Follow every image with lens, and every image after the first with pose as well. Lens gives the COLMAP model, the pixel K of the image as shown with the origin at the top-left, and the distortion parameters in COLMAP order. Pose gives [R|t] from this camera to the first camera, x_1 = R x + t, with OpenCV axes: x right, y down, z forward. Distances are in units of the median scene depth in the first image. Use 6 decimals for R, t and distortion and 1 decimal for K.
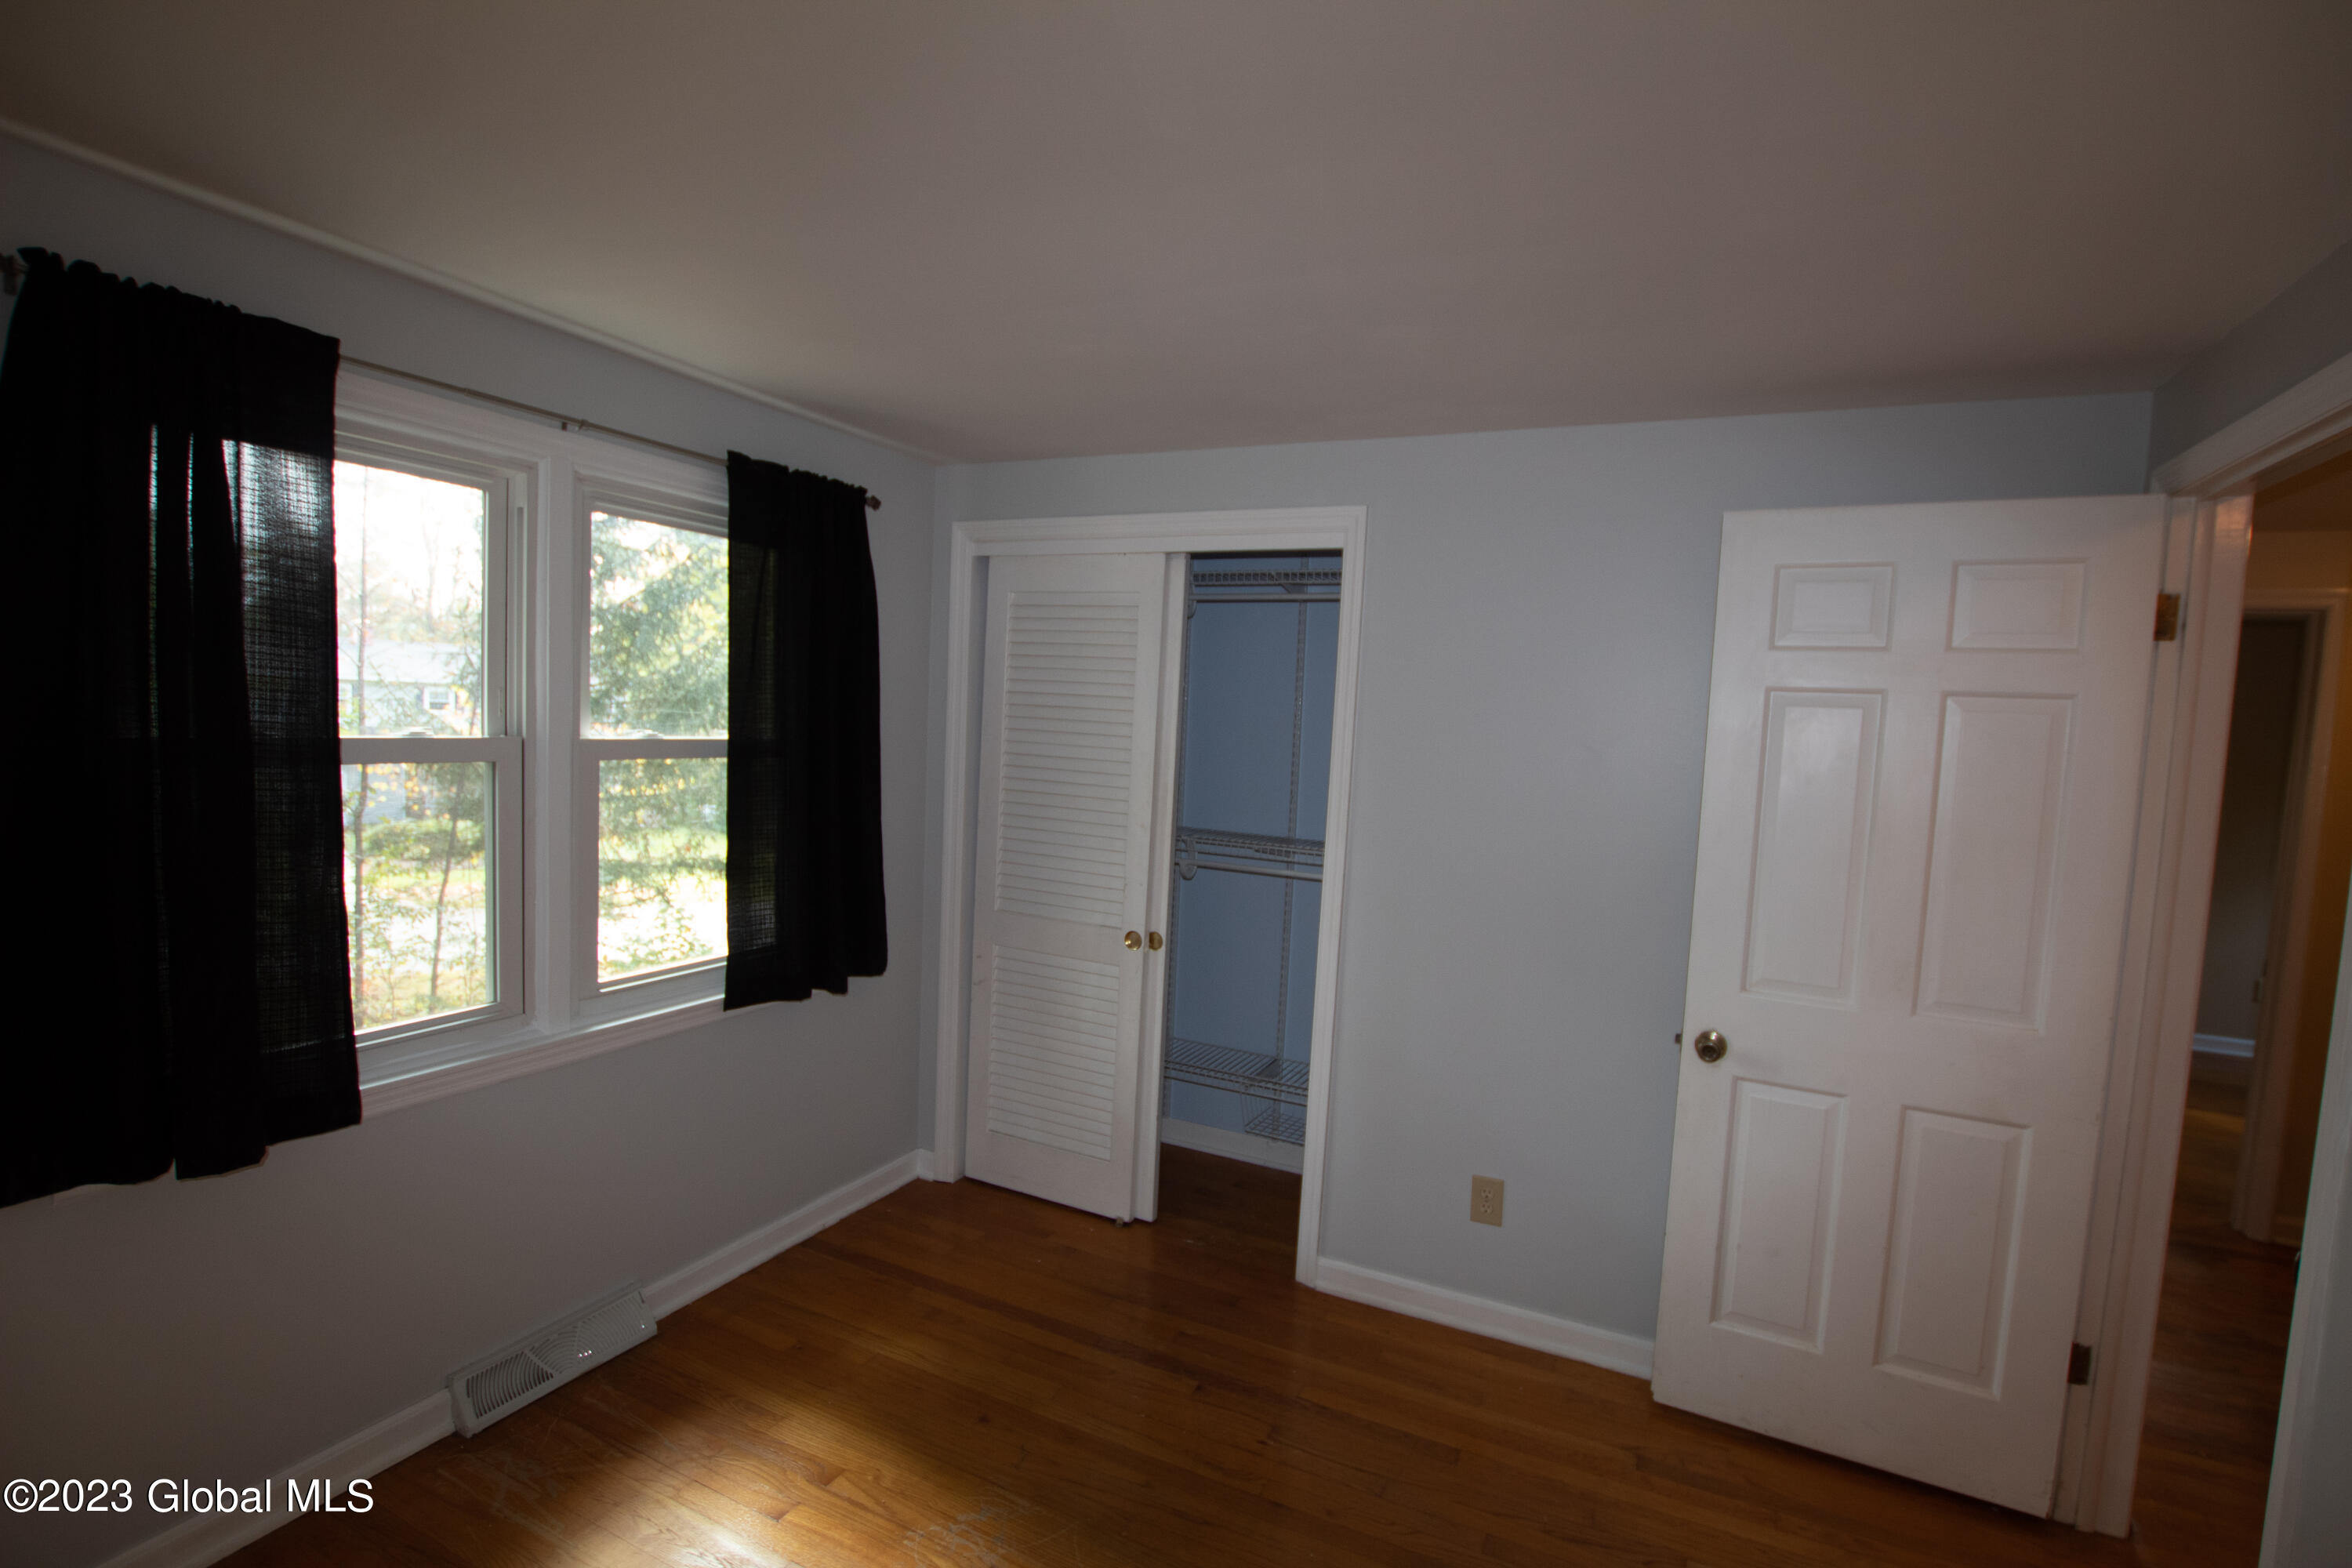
lens RADIAL K [[1093.6, 0, 1176.6], [0, 1093.6, 787.6], [0, 0, 1]] dist [-0.031622, 0.004180]
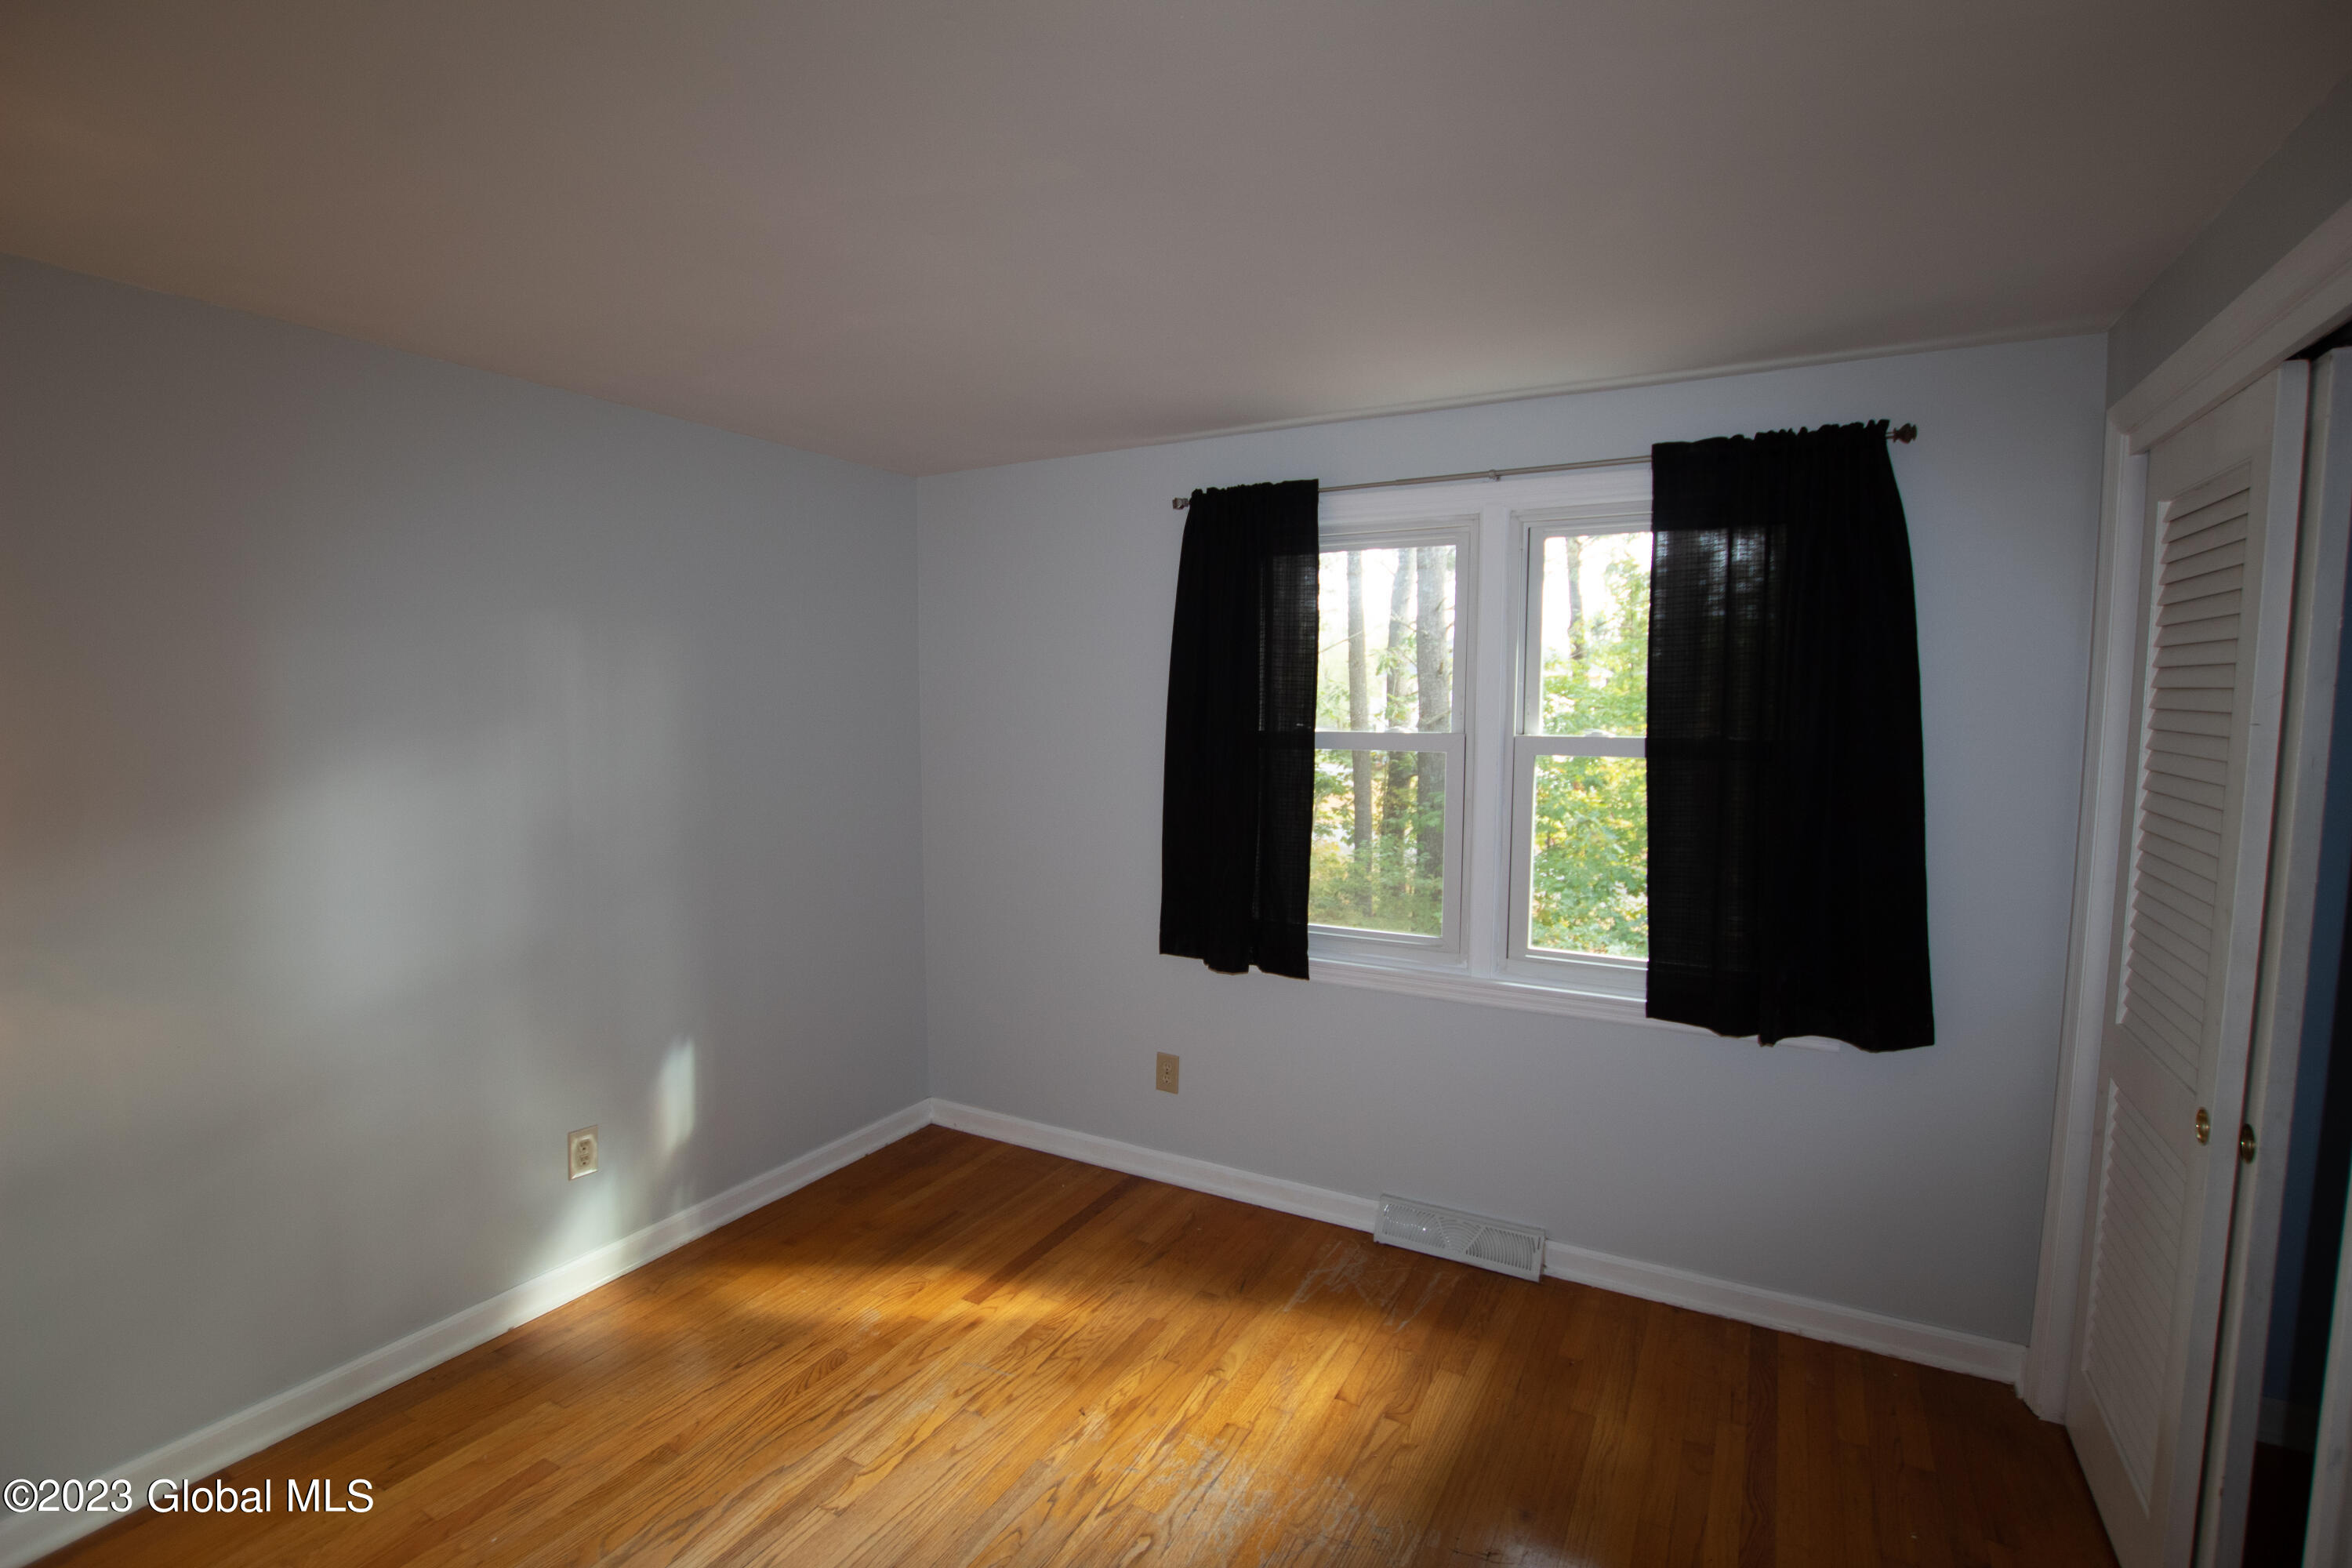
lens RADIAL K [[1093.6, 0, 1173.6], [0, 1093.6, 788.6], [0, 0, 1]] dist [-0.031622, 0.004180]
pose [[-0.064069, 0.034587, -0.997346, 0.646126], [-0.070749, 0.996727, 0.039111, -0.008246], [0.995434, 0.073067, -0.061412, 0.695000]]
